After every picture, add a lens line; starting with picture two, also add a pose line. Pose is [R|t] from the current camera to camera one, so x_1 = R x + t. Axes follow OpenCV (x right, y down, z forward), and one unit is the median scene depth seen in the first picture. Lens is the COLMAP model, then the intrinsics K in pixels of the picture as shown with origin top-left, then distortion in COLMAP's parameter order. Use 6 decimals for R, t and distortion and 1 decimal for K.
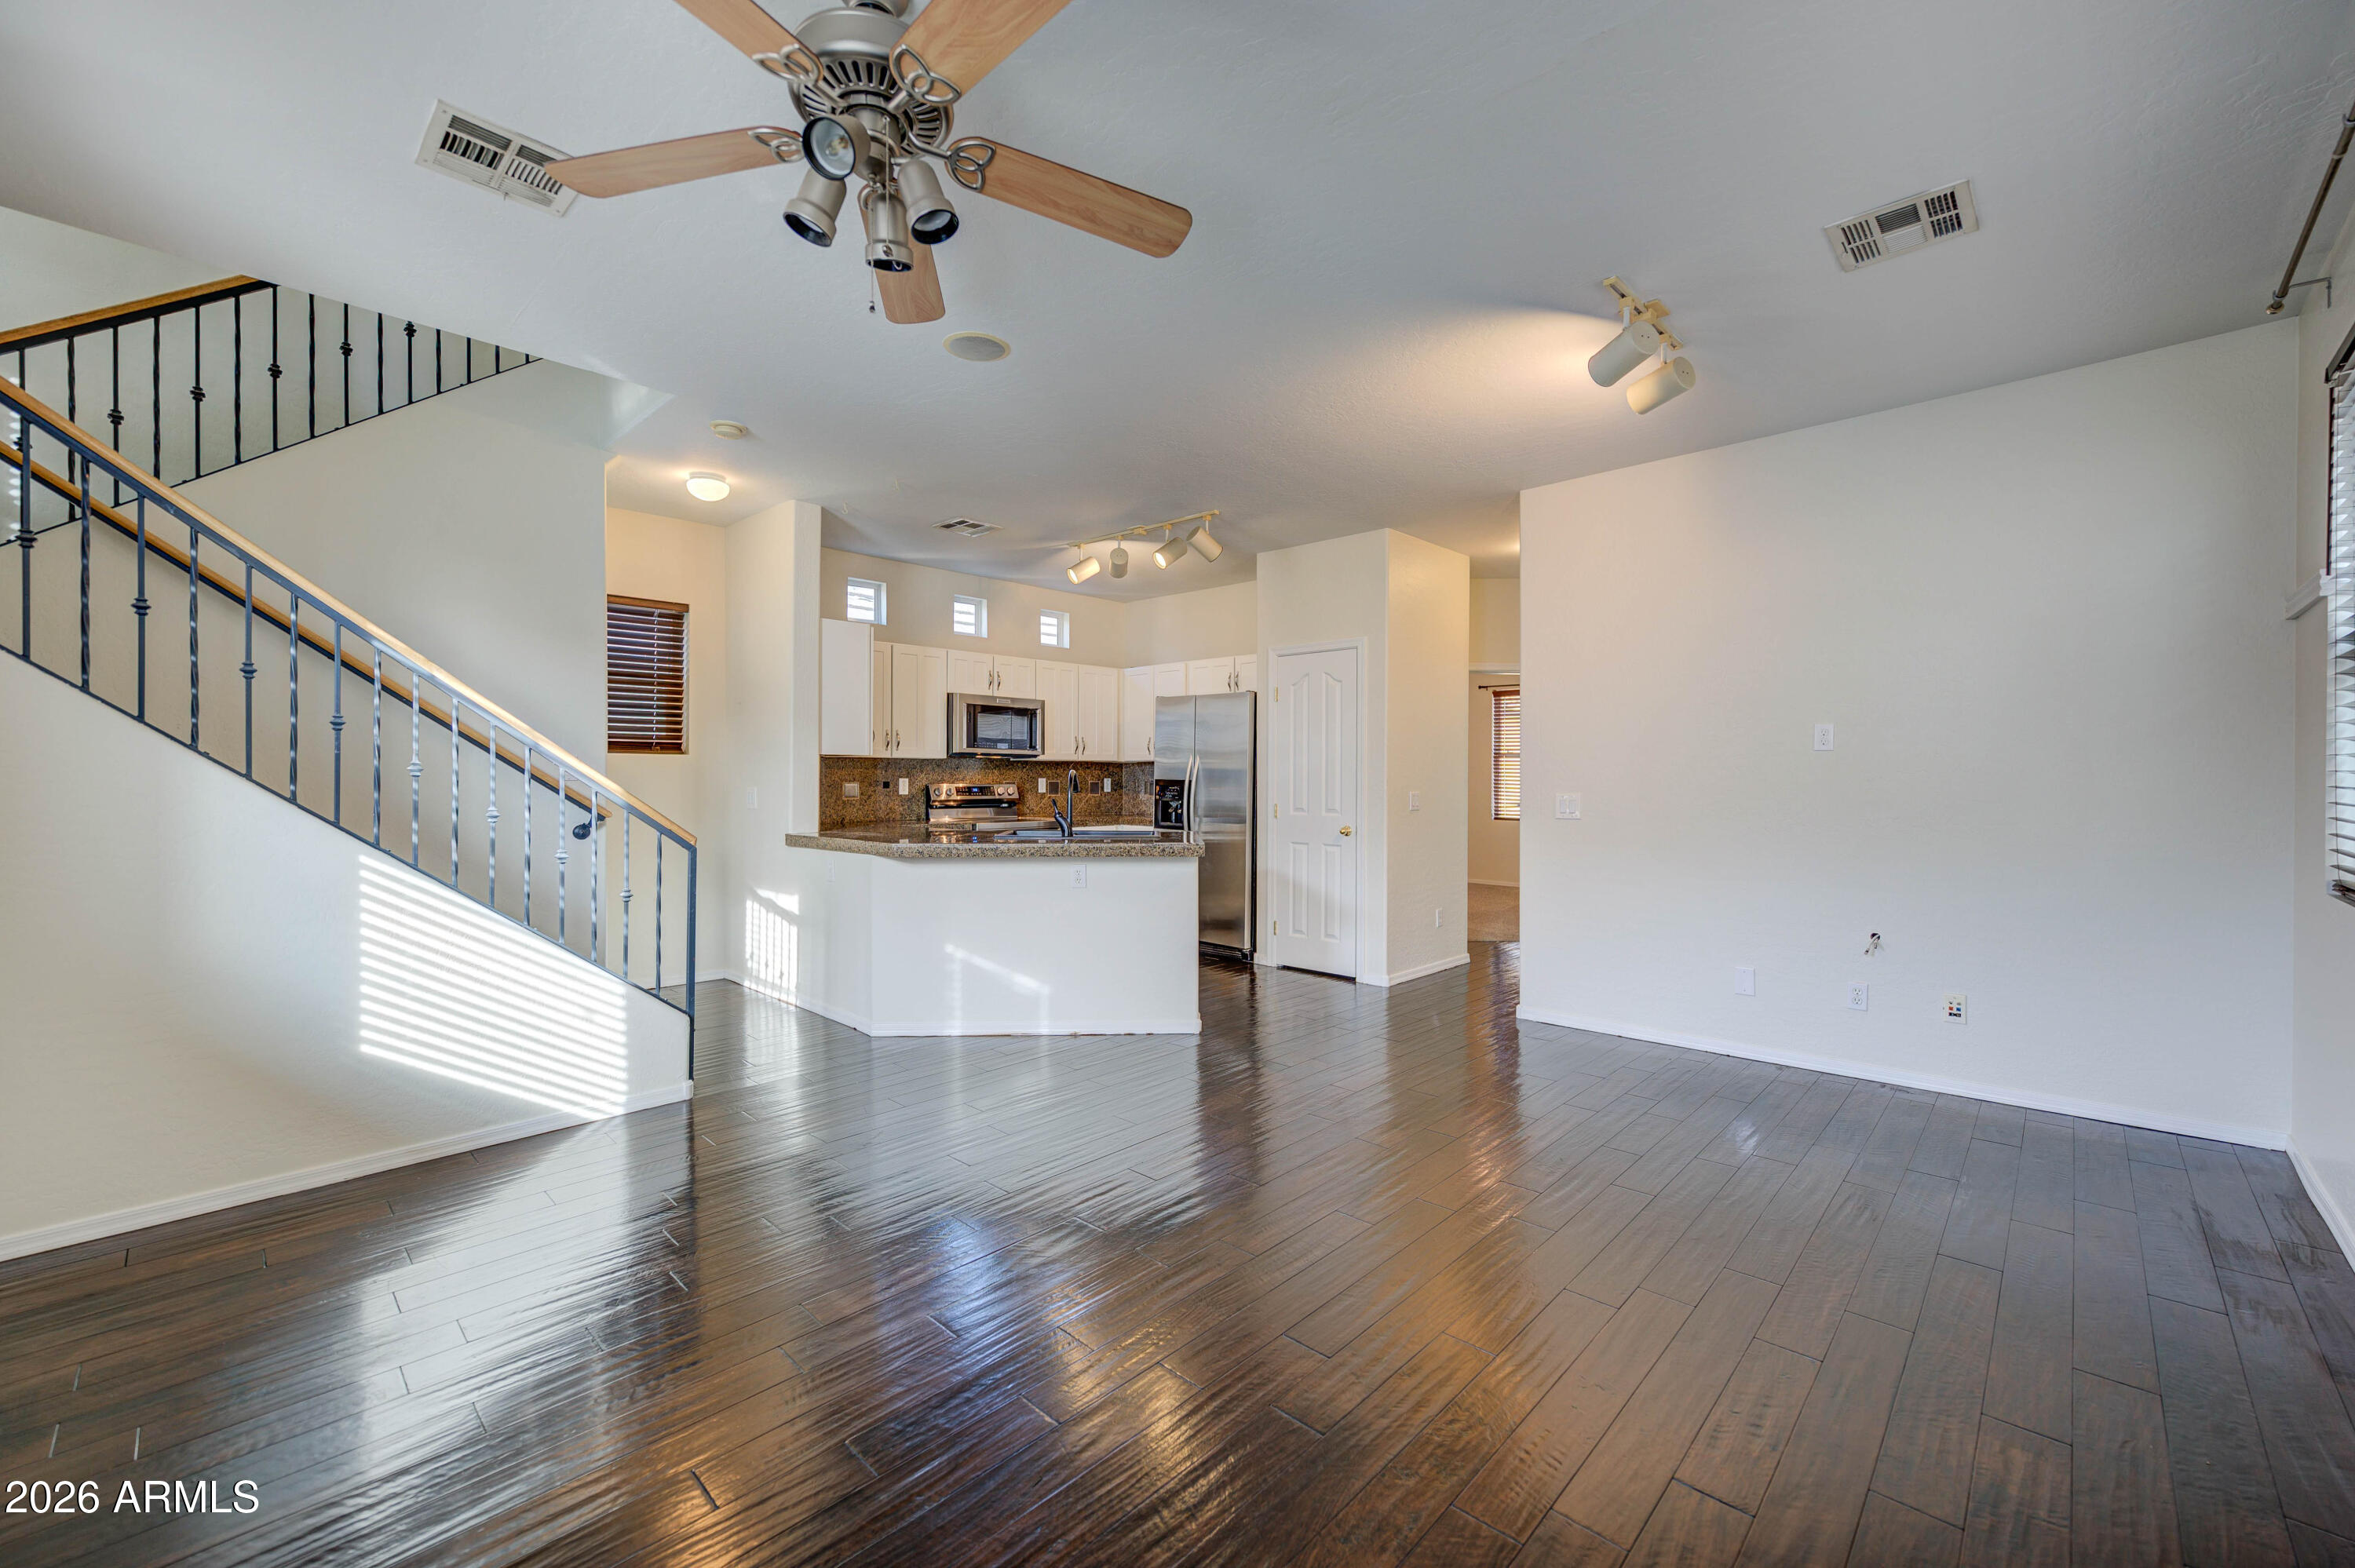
lens RADIAL K [[955.1, 0, 1185.3], [0, 955.1, 769.7], [0, 0, 1]] dist [-0.000936, 0.000165]
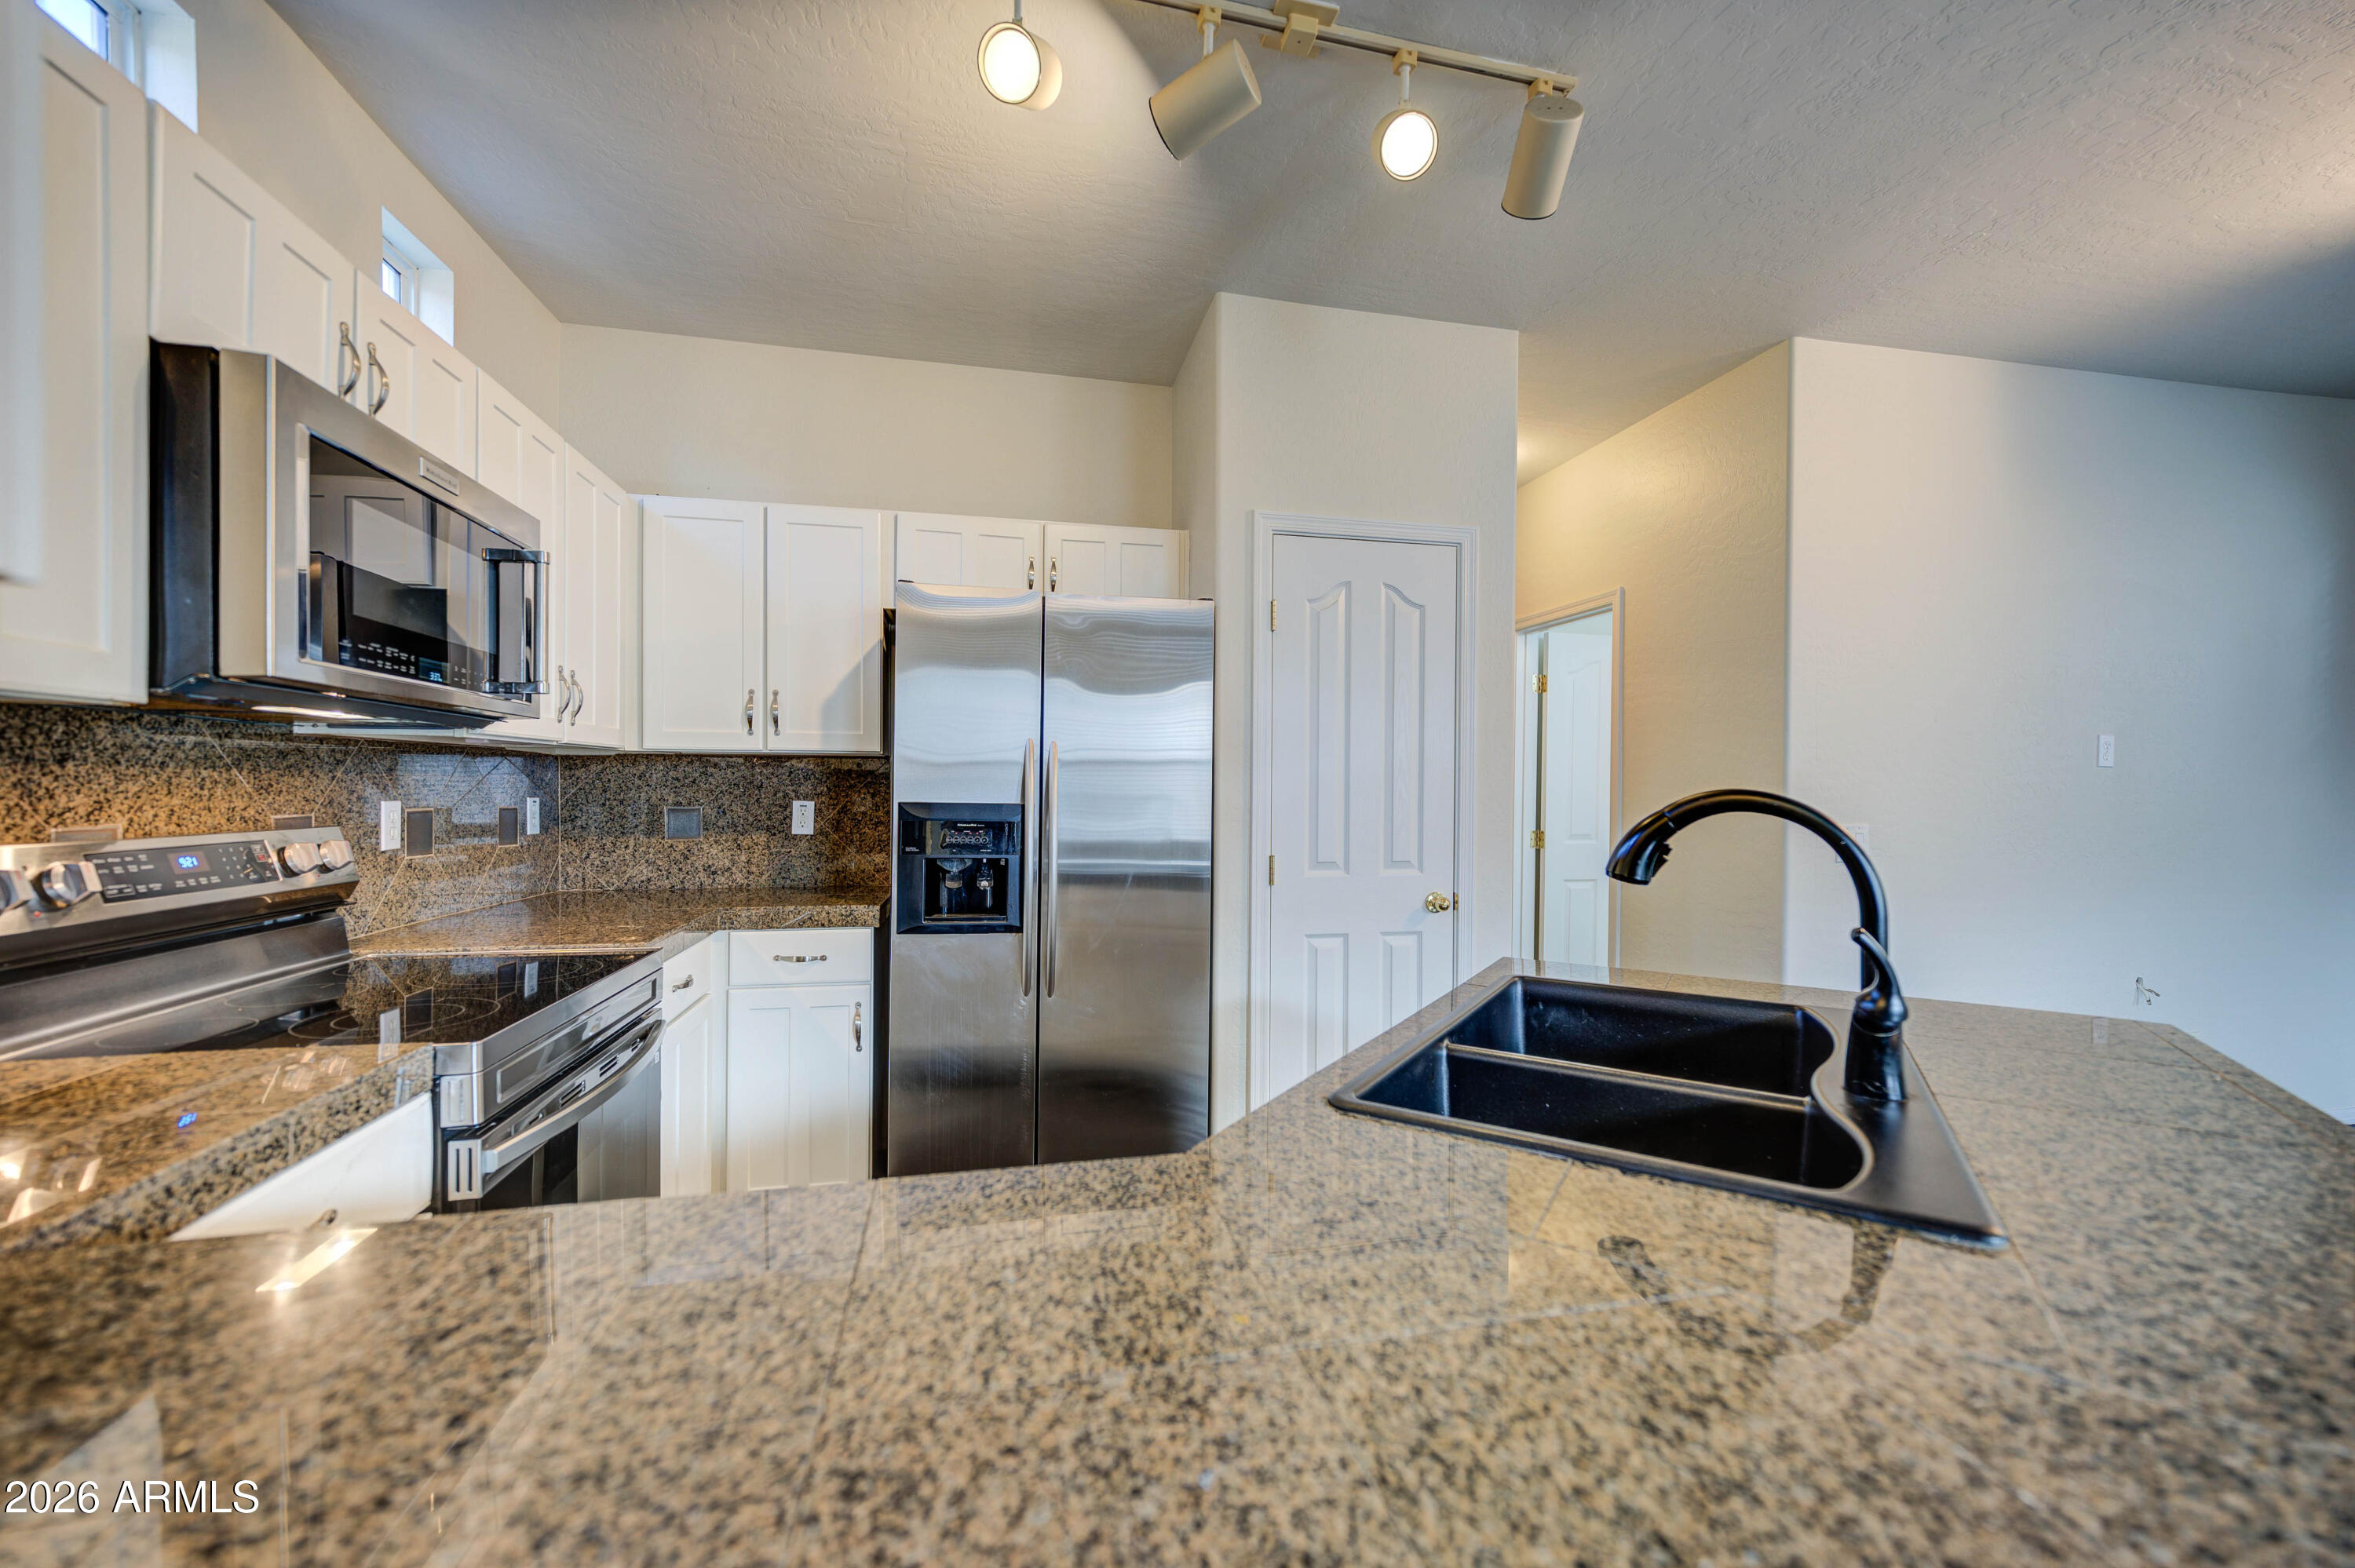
lens RADIAL K [[955.1, 0, 1185.3], [0, 955.1, 769.7], [0, 0, 1]] dist [-0.000936, 0.000165]
pose [[0.568203, 0.014565, 0.822760, -0.275591], [-0.008392, 0.999894, -0.011905, 0.001247], [-0.822846, -0.000140, 0.568265, 0.693744]]
